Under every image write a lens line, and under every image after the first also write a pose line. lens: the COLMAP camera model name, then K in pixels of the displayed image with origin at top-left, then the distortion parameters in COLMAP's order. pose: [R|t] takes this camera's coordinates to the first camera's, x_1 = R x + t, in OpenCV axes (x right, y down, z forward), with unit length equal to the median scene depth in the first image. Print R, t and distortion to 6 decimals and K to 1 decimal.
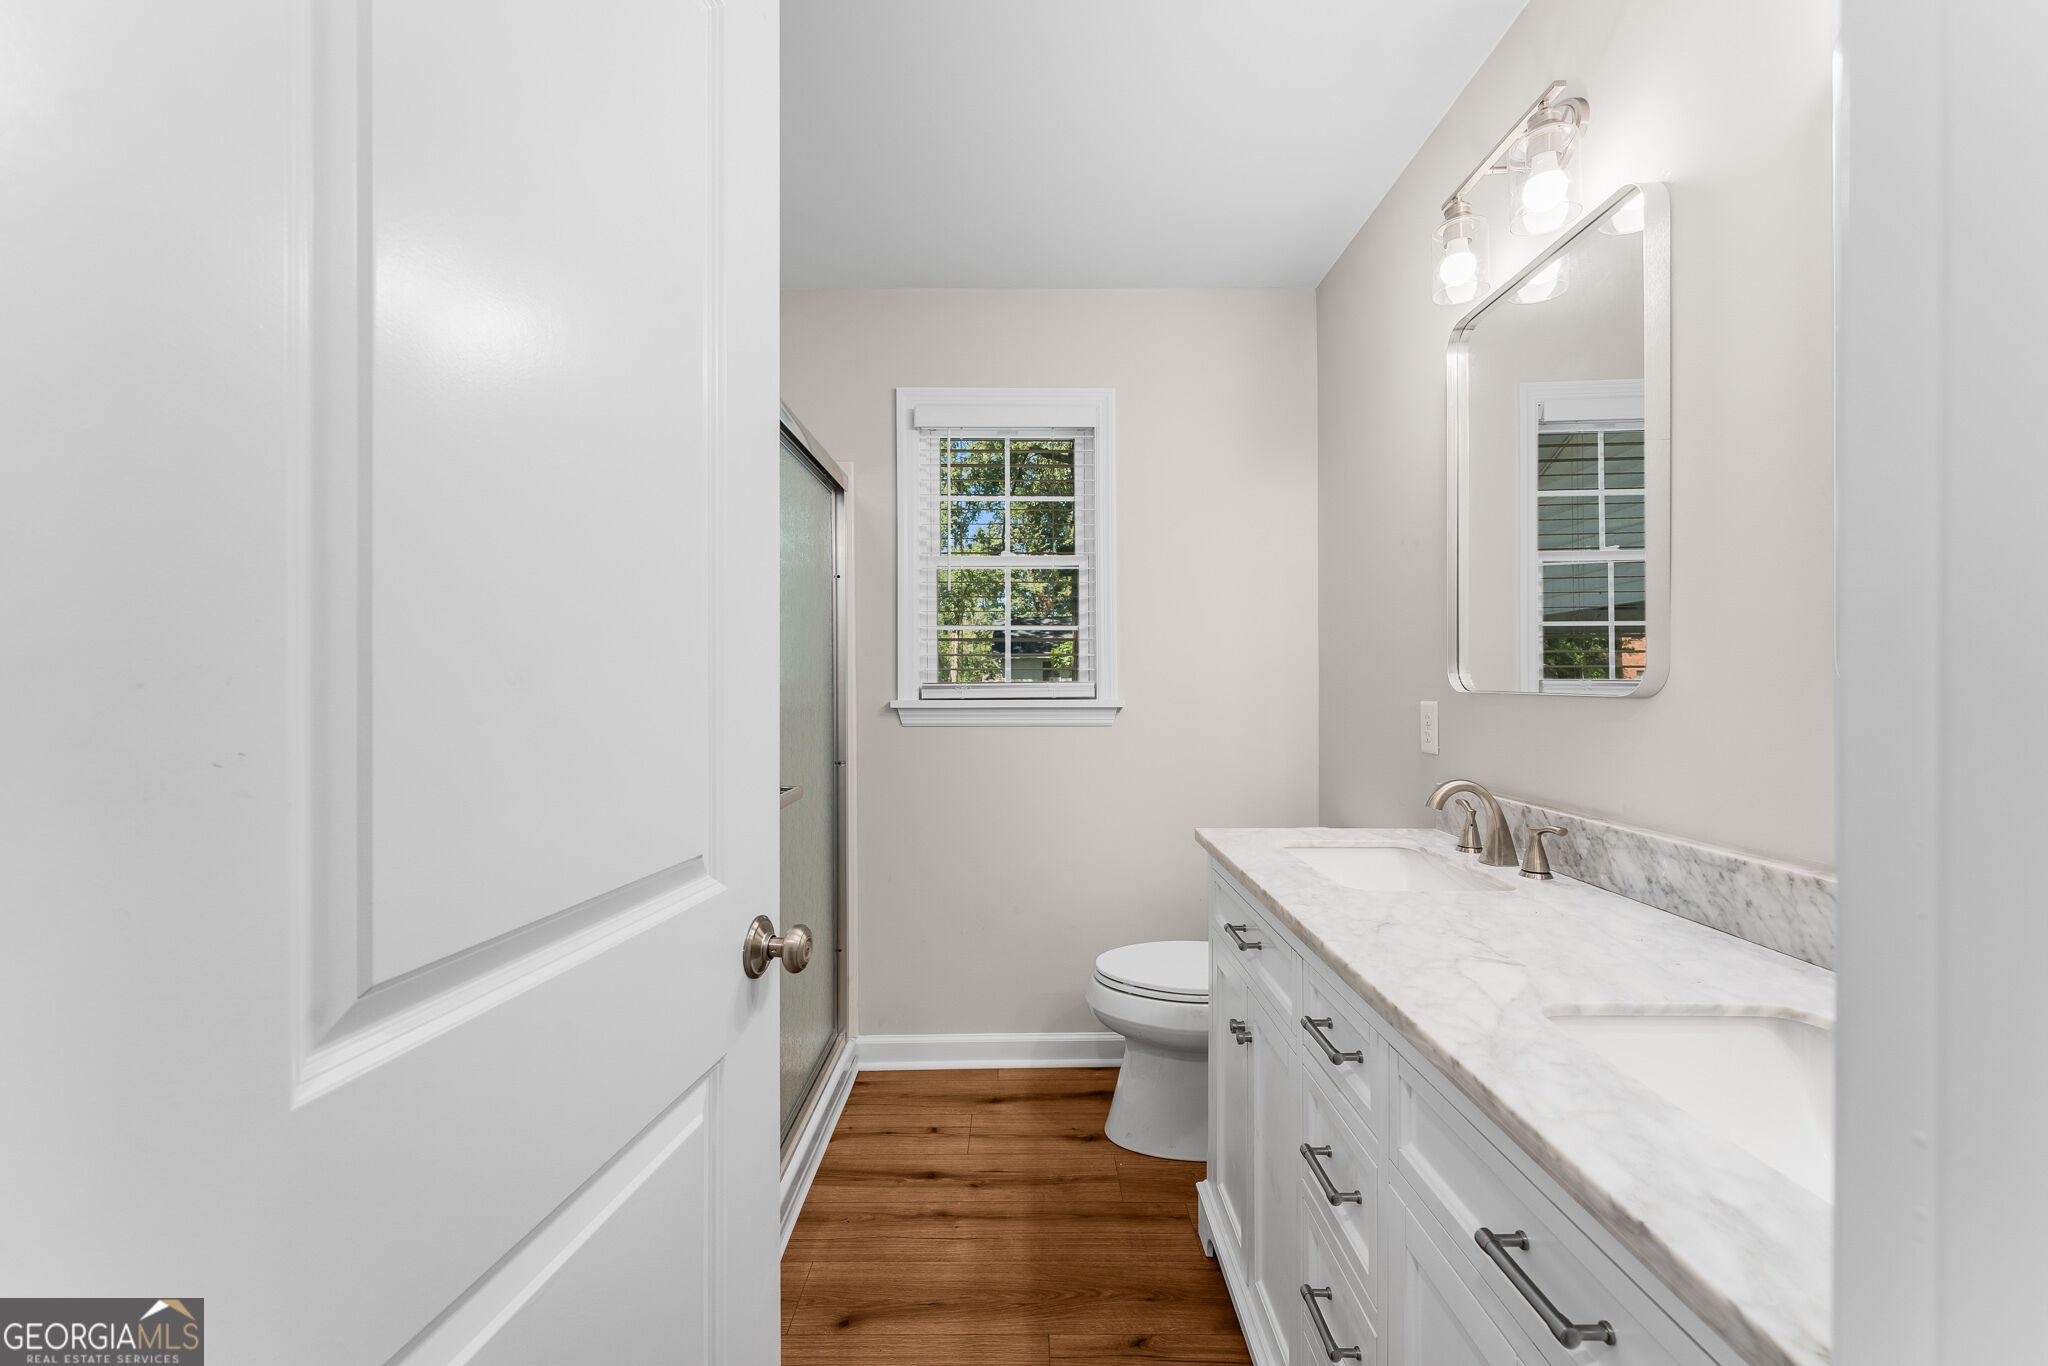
lens RADIAL K [[818.7, 0, 1025.4], [0, 818.7, 675.7], [0, 0, 1]] dist [0.002072, -0.000620]
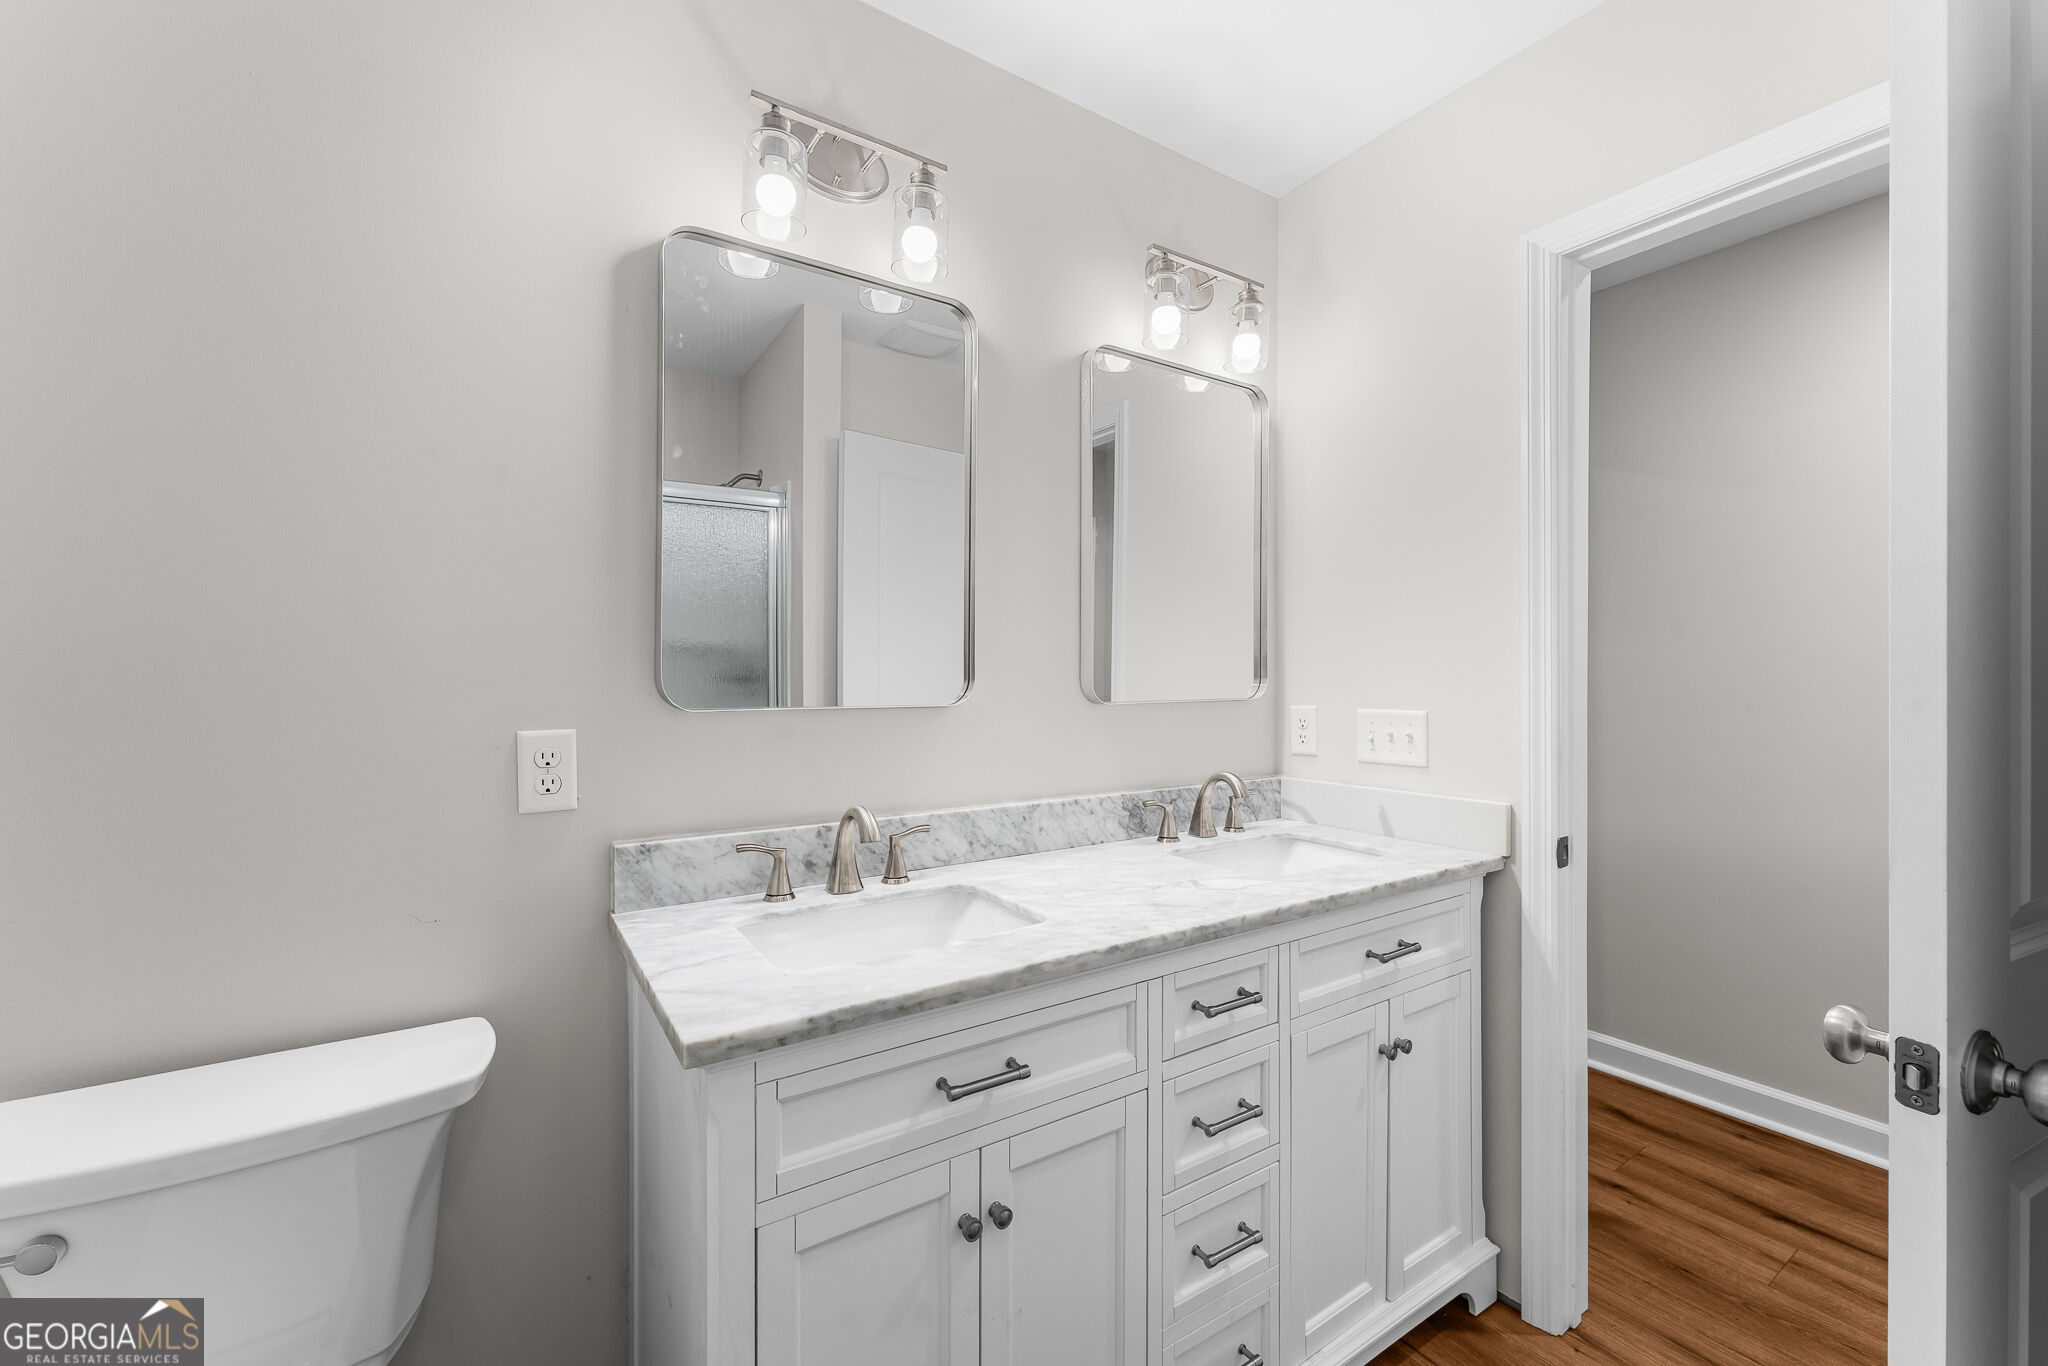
lens RADIAL K [[818.7, 0, 1025.4], [0, 818.7, 675.7], [0, 0, 1]] dist [0.002072, -0.000620]
pose [[-0.538472, 0.004905, 0.842629, -0.428969], [-0.000248, 0.999982, -0.005979, -0.013216], [-0.842644, -0.003428, -0.538461, 1.763071]]
